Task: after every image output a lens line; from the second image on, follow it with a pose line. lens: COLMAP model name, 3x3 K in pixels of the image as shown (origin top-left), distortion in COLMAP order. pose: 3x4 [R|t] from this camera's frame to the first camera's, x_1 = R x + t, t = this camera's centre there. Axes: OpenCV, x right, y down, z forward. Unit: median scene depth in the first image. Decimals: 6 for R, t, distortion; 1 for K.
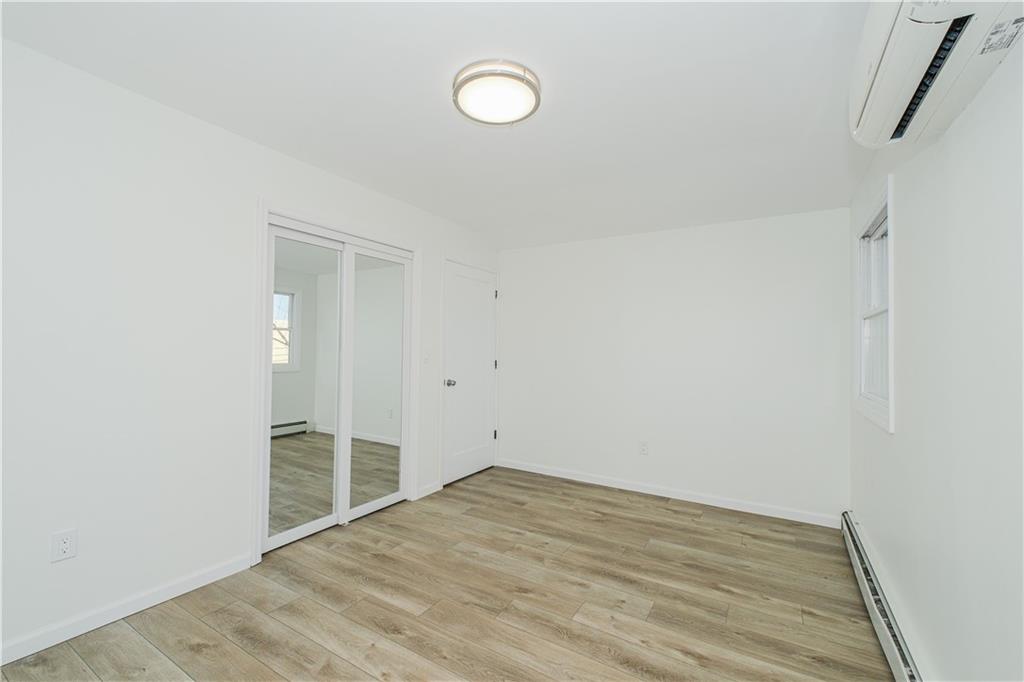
lens RADIAL K [[433.5, 0, 515.4], [0, 433.5, 338.7], [0, 0, 1]] dist [-0.000717, 0.000129]
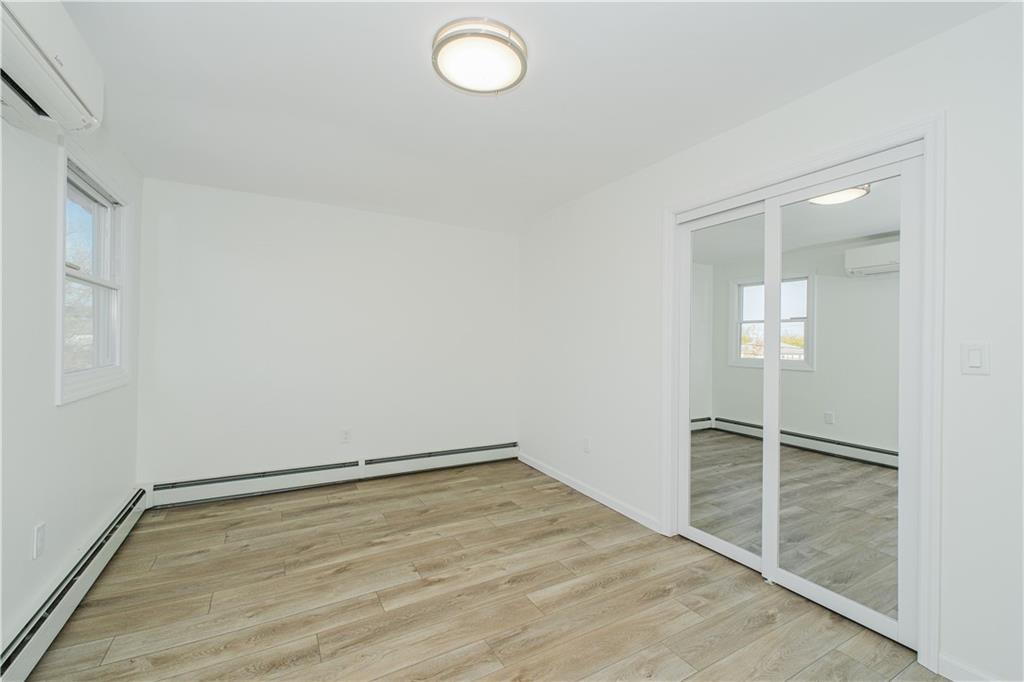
lens RADIAL K [[429.2, 0, 513.5], [0, 429.2, 339.8], [0, 0, 1]] dist [-0.001011, -0.000275]
pose [[-0.488401, -0.023072, -0.872314, 0.516192], [-0.001485, 0.999671, -0.025609, 0.040307], [0.872618, -0.011212, -0.488275, 1.091469]]
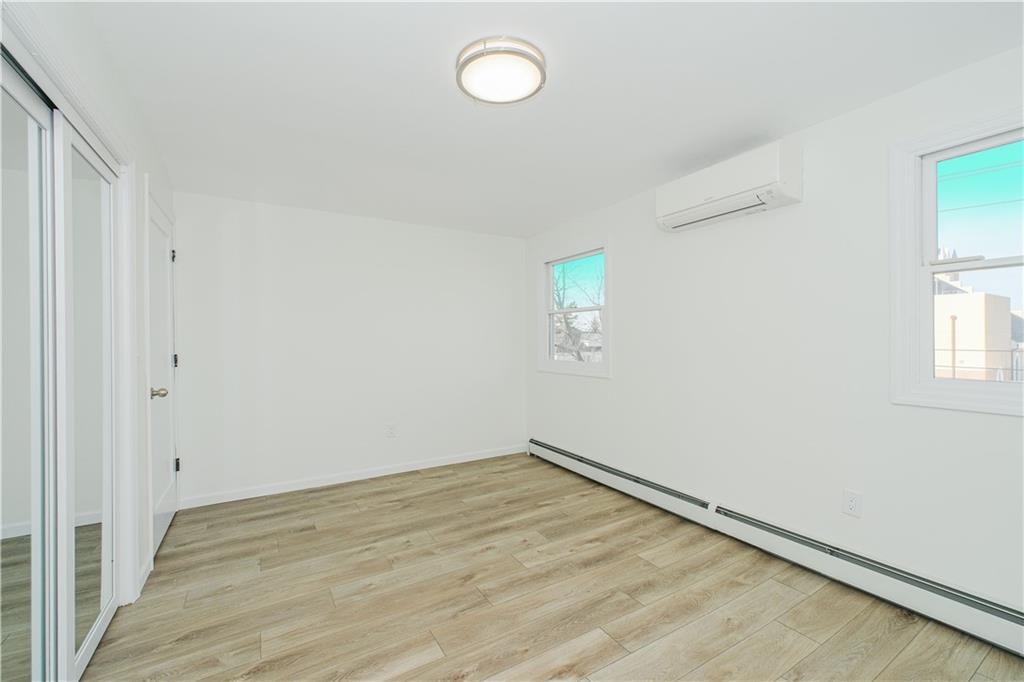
lens RADIAL K [[429.2, 0, 513.5], [0, 429.2, 339.8], [0, 0, 1]] dist [-0.001011, -0.000275]
pose [[0.466837, -0.023718, 0.884025, -0.647303], [-0.004630, 0.999561, 0.029263, 0.004129], [-0.884331, -0.017754, 0.466522, 0.373384]]
